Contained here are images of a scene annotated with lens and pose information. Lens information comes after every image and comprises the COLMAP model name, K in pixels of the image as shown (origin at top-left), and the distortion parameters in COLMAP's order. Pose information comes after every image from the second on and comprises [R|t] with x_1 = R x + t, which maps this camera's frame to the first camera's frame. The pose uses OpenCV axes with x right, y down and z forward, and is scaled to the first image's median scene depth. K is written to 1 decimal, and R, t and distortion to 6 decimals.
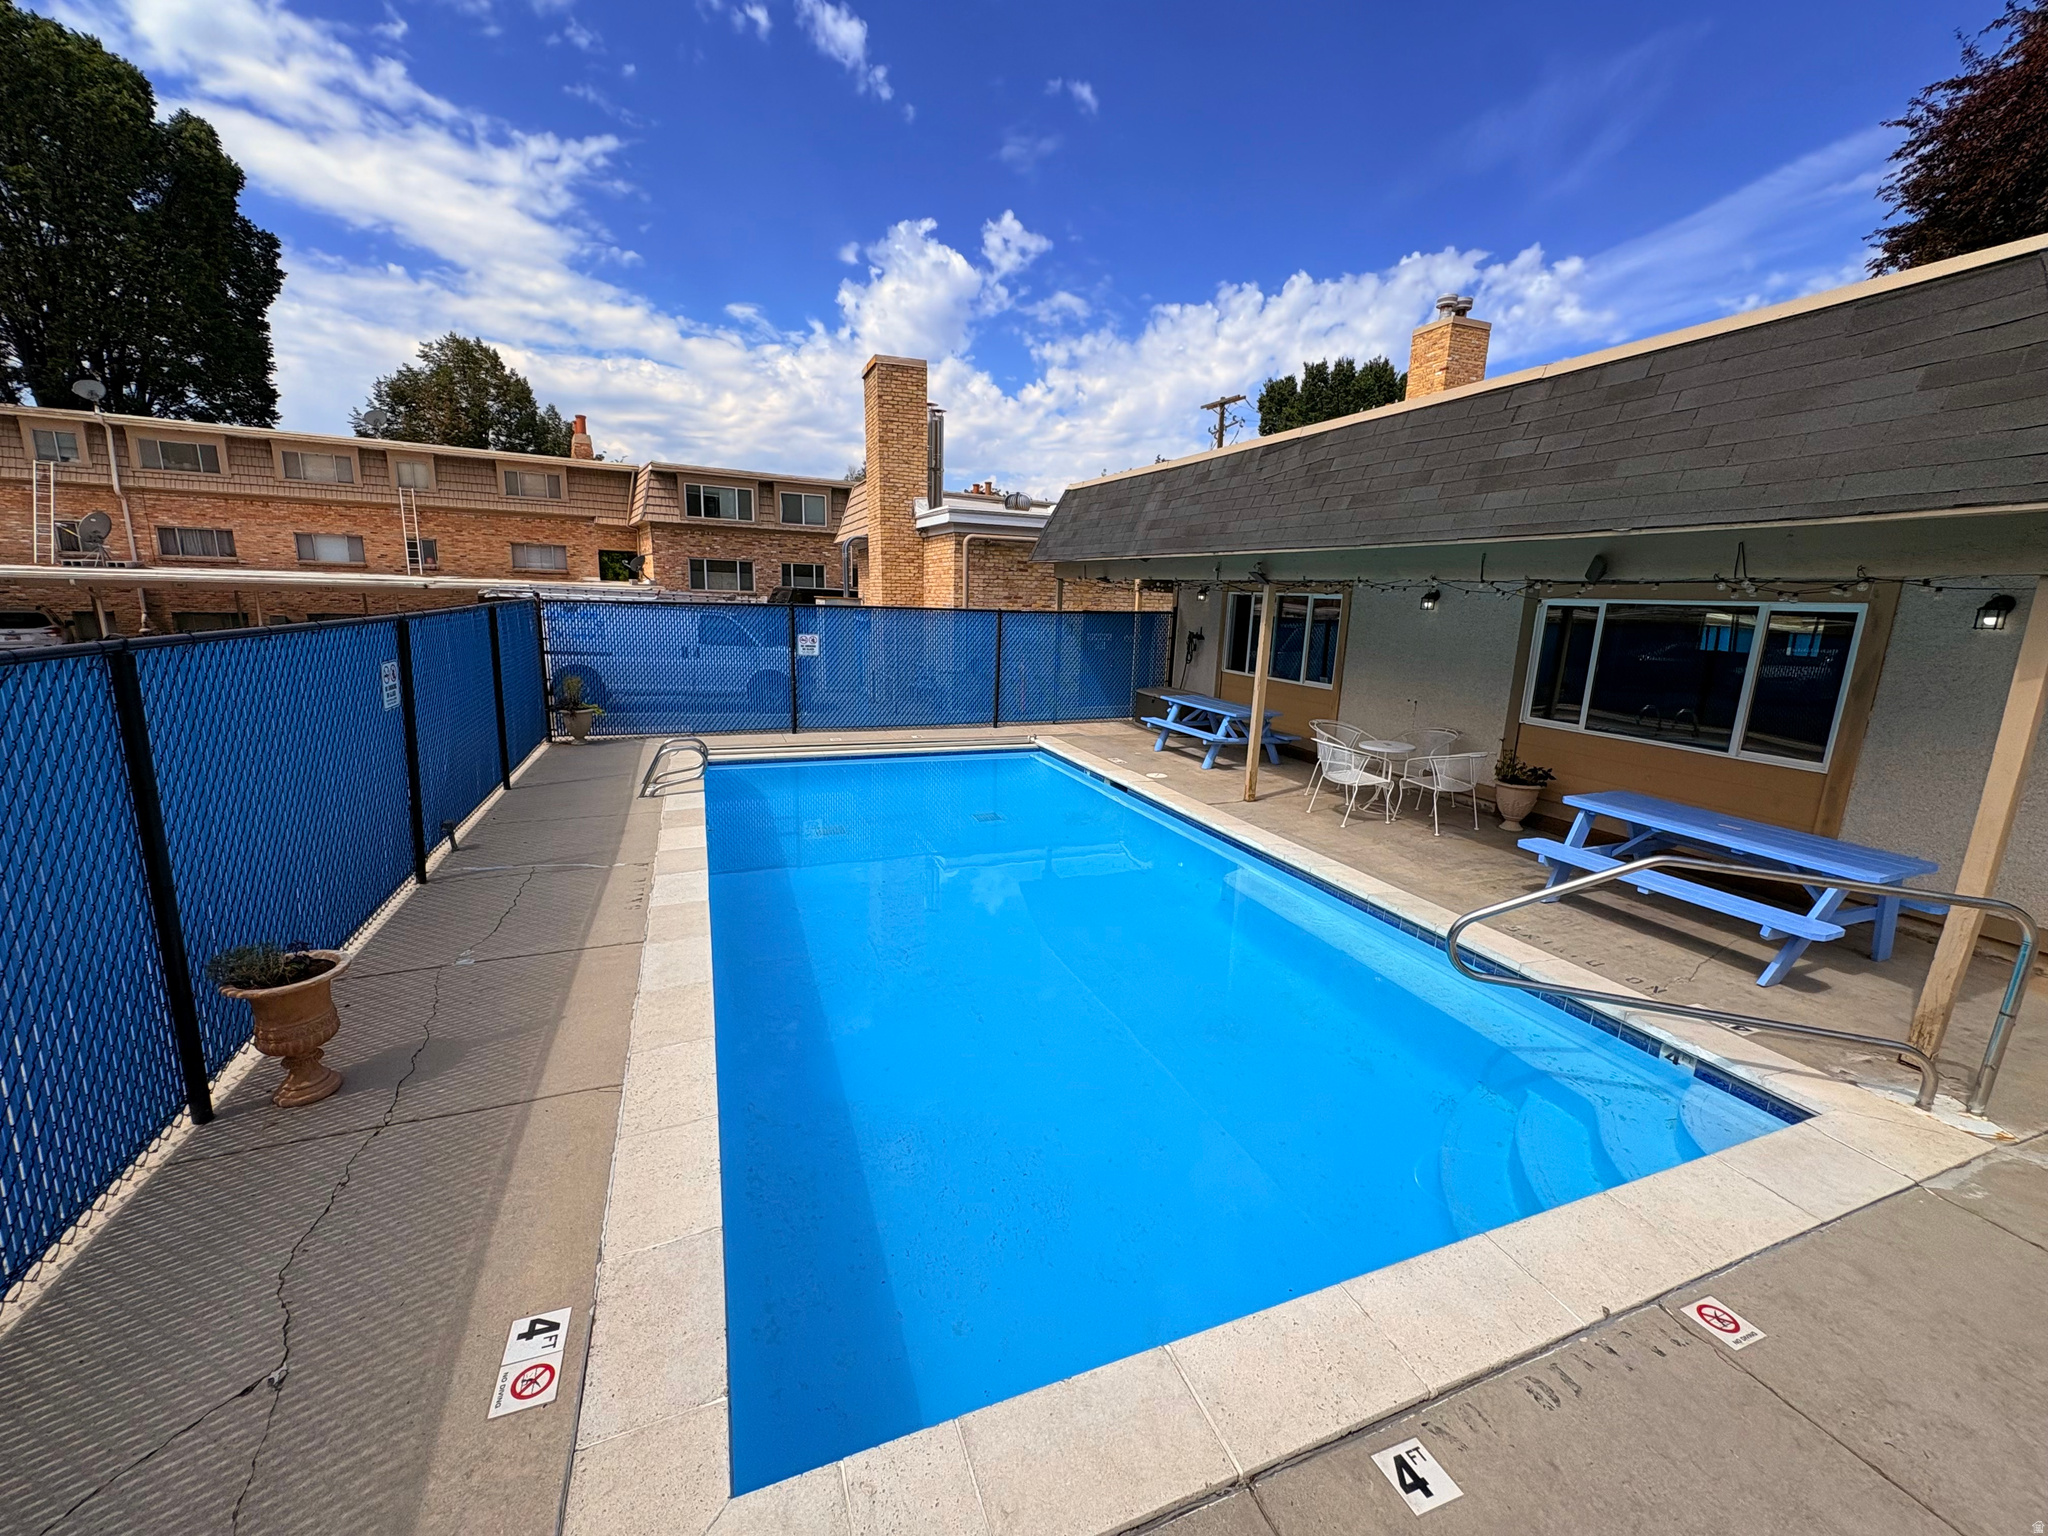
lens RADIAL K [[807.9, 0, 1024.0], [0, 807.9, 768.0], [0, 0, 1]] dist [-0.002675, -0.000193]
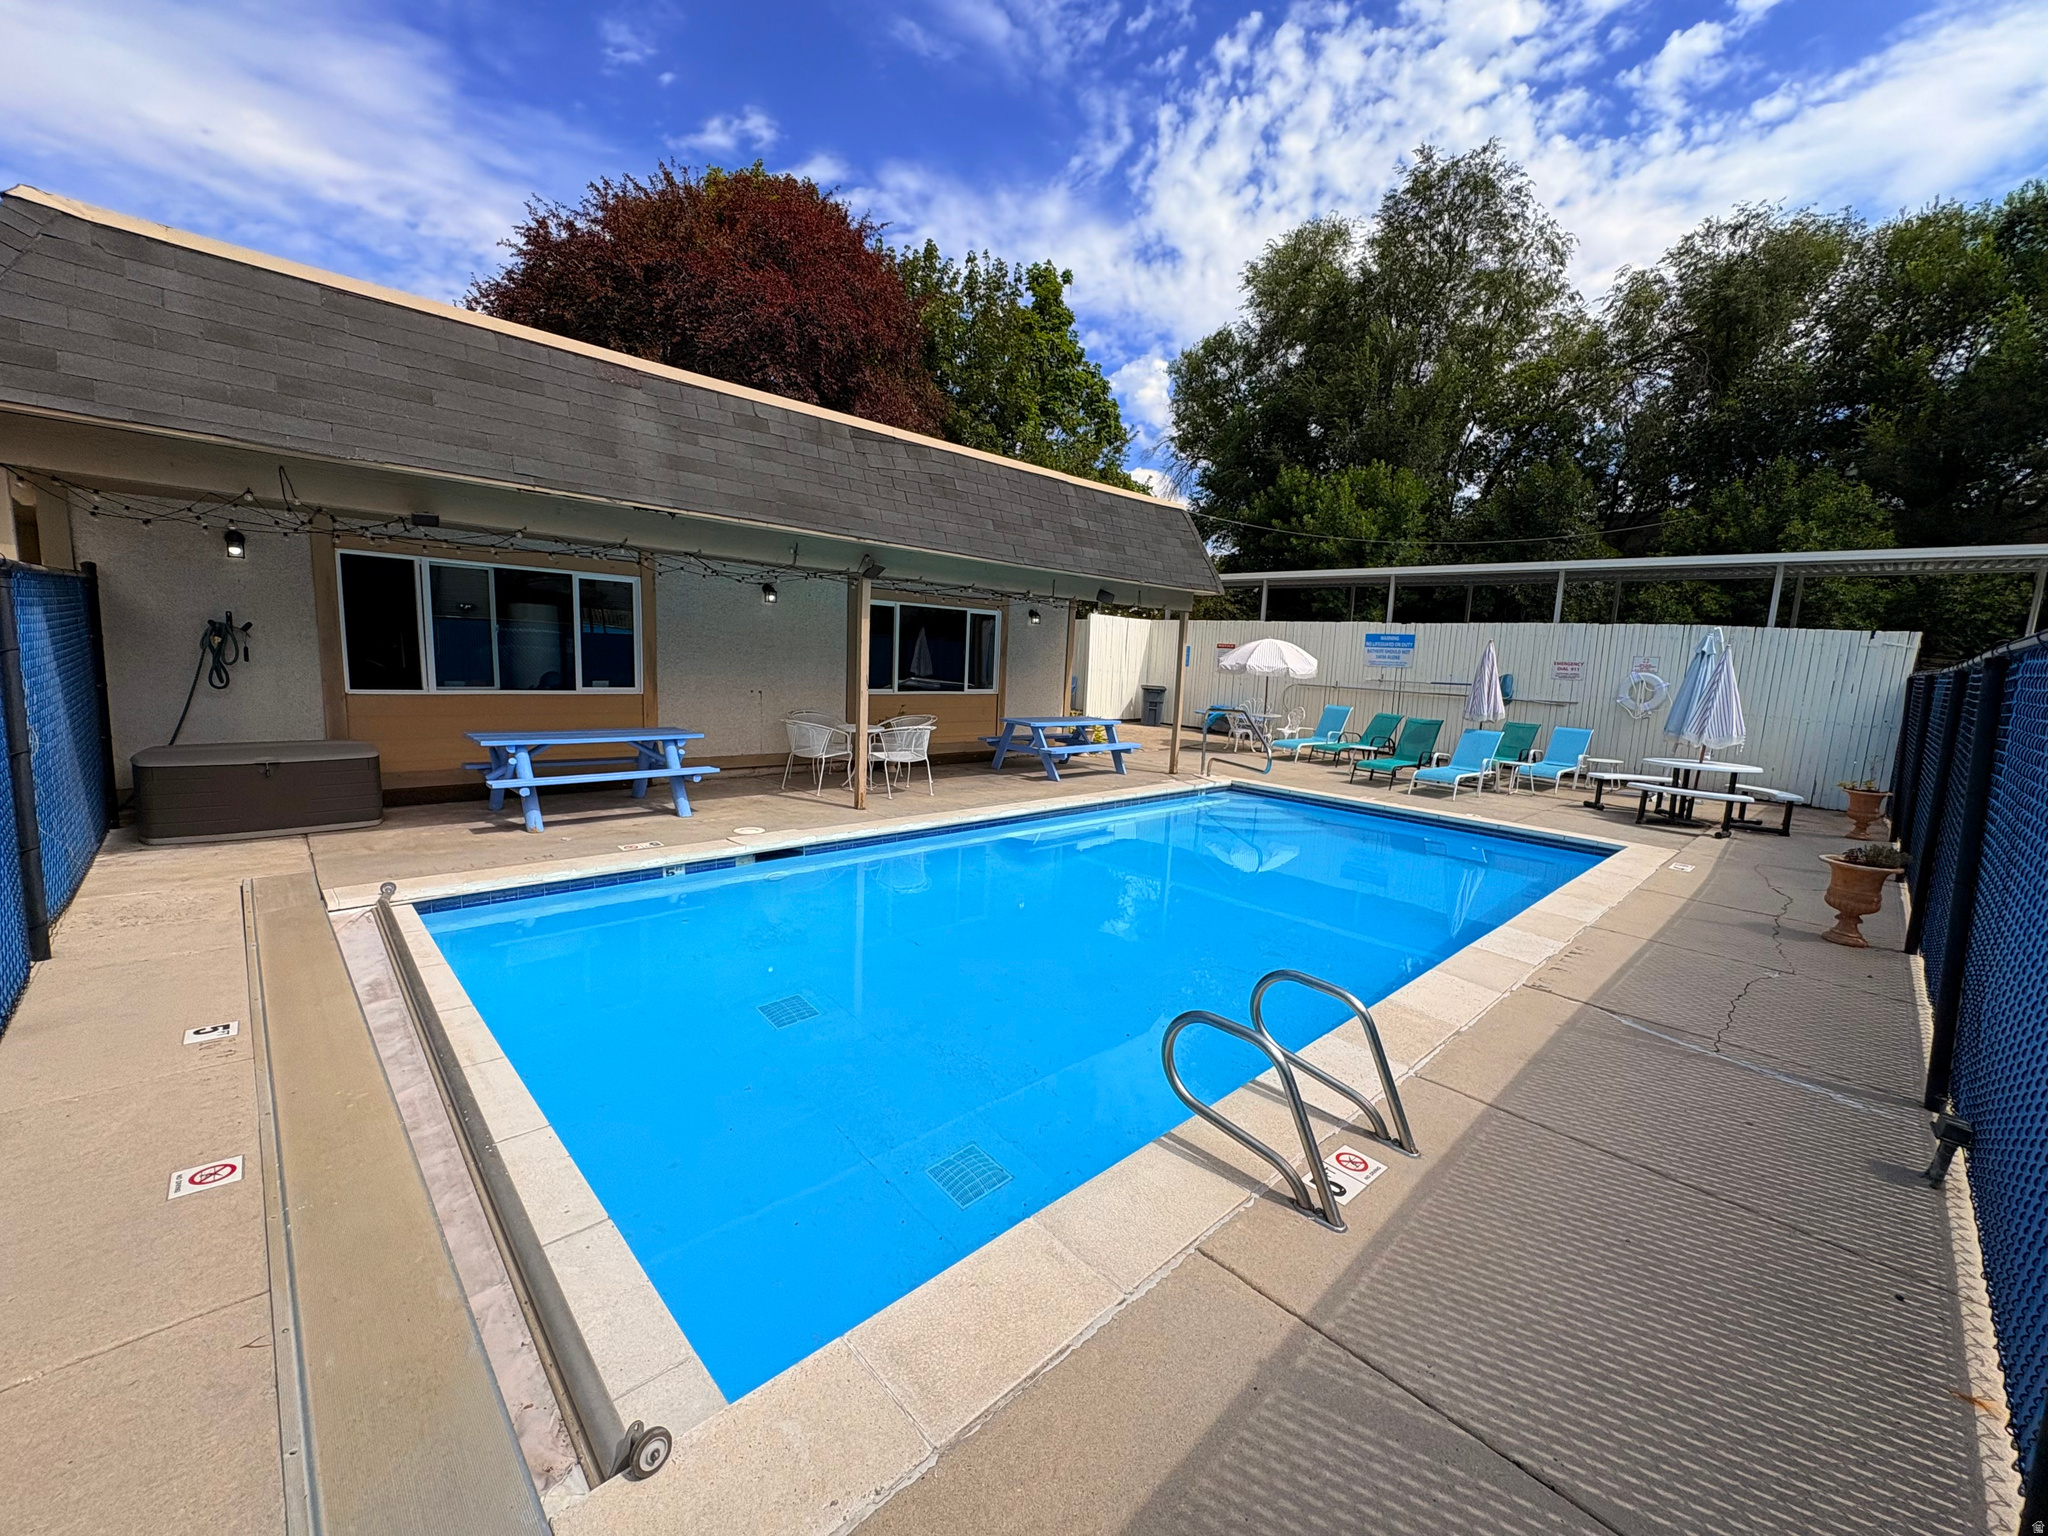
lens RADIAL K [[815.1, 0, 1024.0], [0, 815.1, 768.0], [0, 0, 1]] dist [-0.000018, 0.000082]
pose [[-0.375249, -0.179318, 0.909413, -0.751216], [0.136924, 0.959622, 0.245717, -0.246180], [-0.916755, 0.216726, -0.335545, 1.321537]]
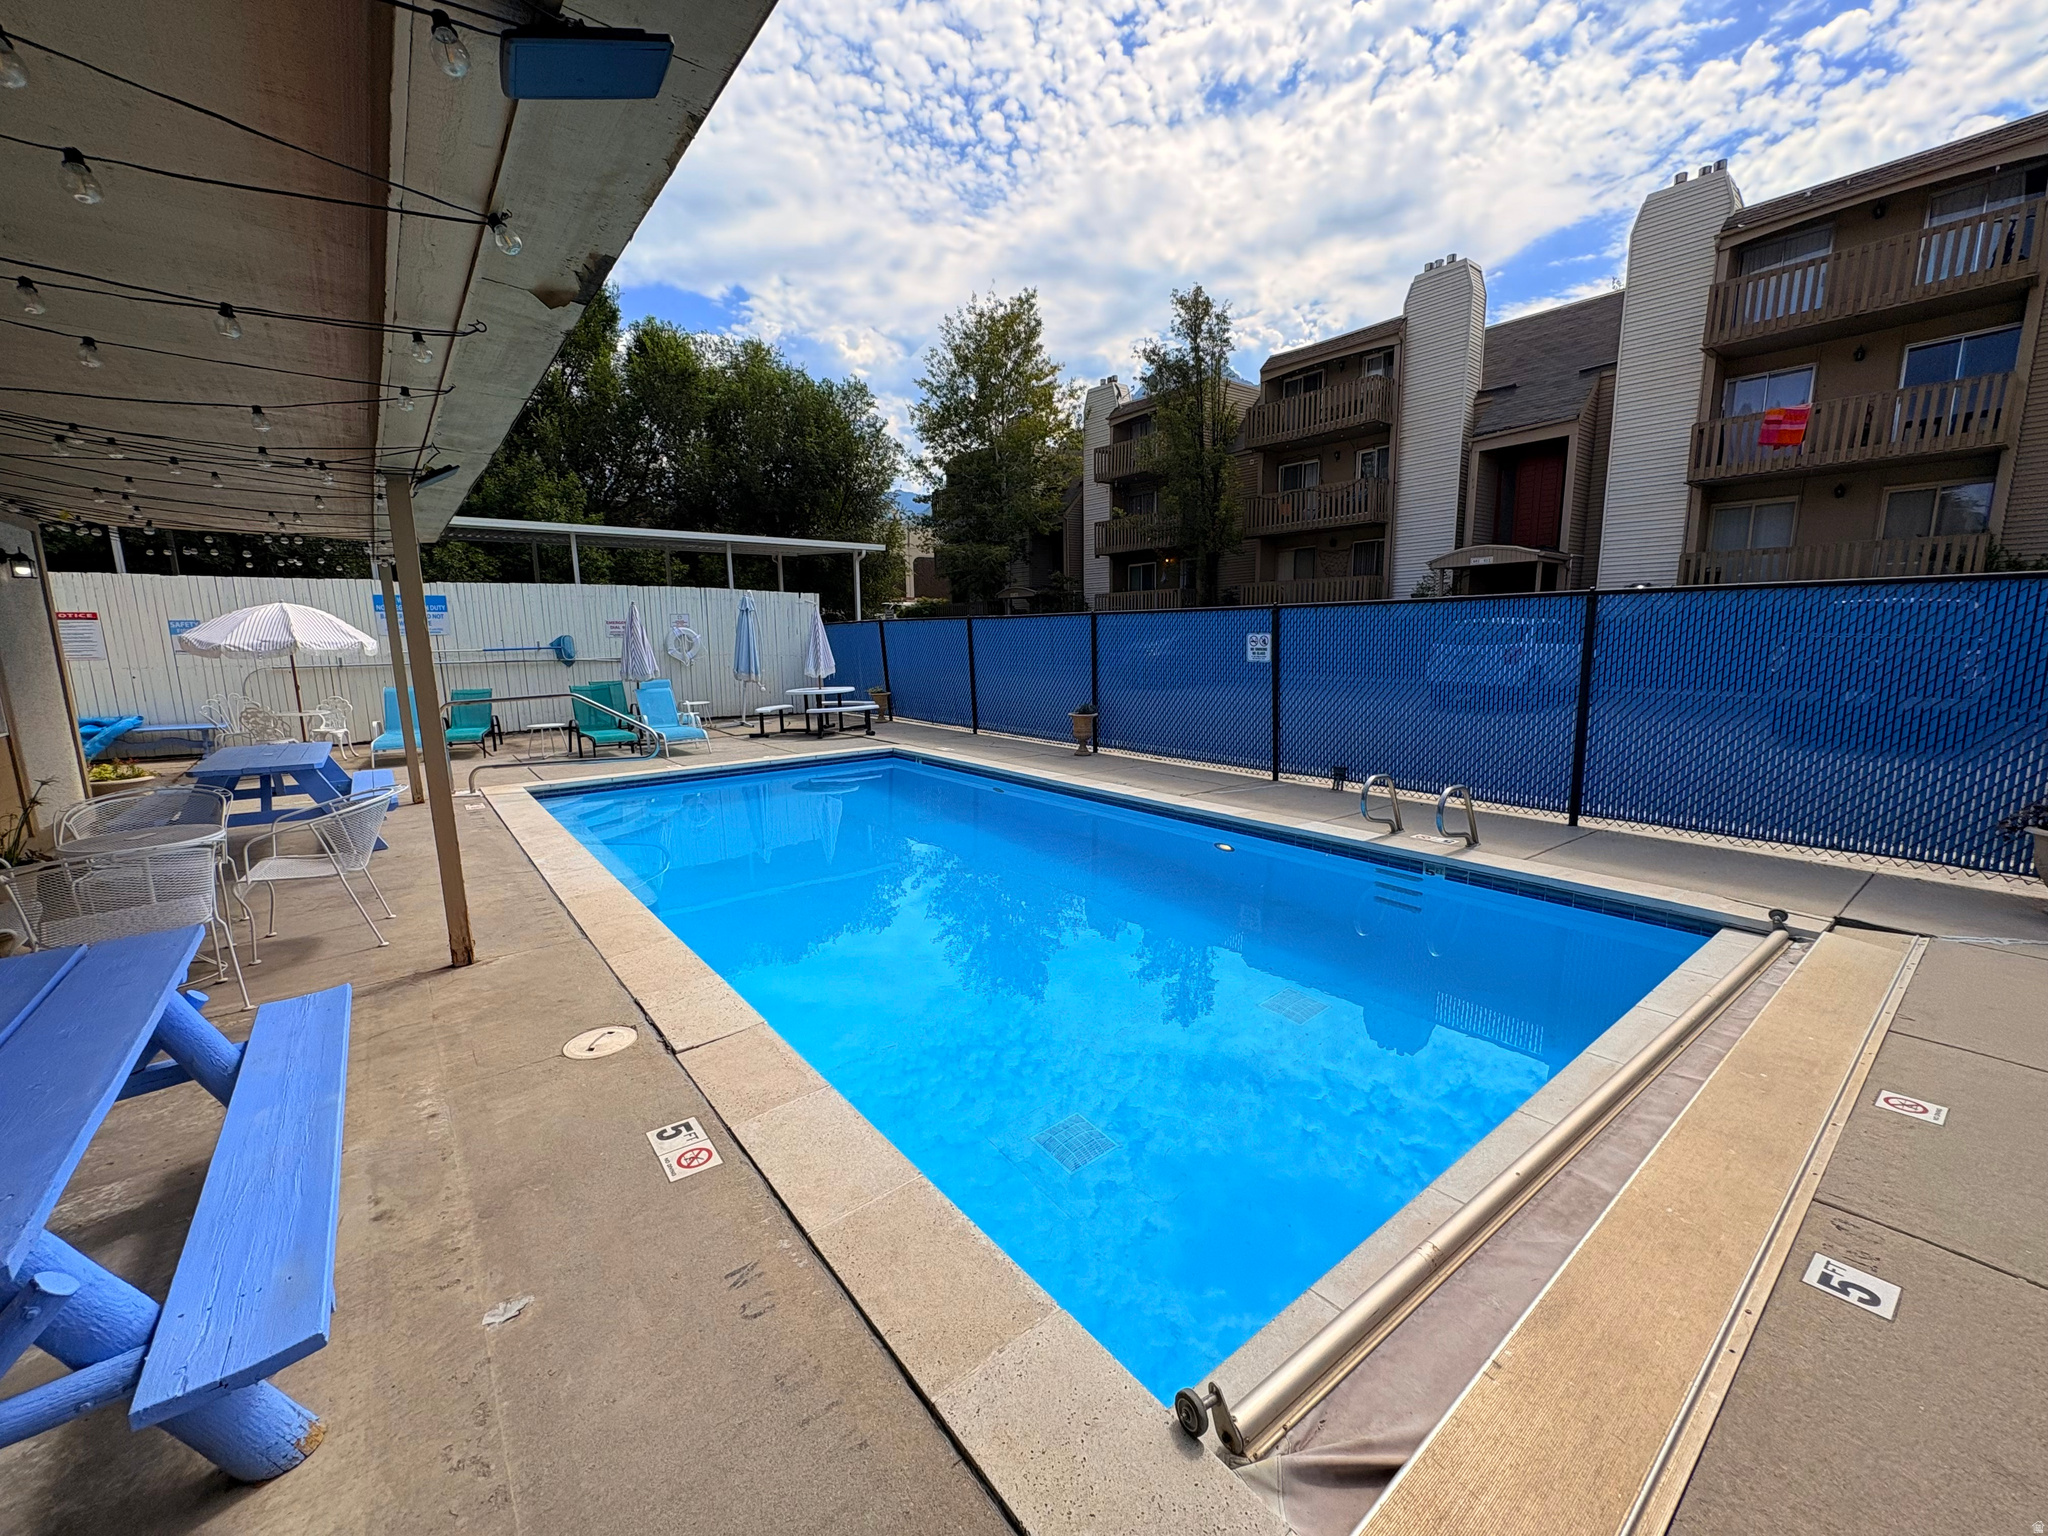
lens RADIAL K [[815.1, 0, 1024.0], [0, 815.1, 768.0], [0, 0, 1]] dist [-0.000018, 0.000082]
pose [[-0.959354, 0.028385, -0.280774, 0.112468], [-0.075133, 0.933329, 0.351072, -0.294782], [0.272020, 0.357898, -0.893260, 1.708053]]
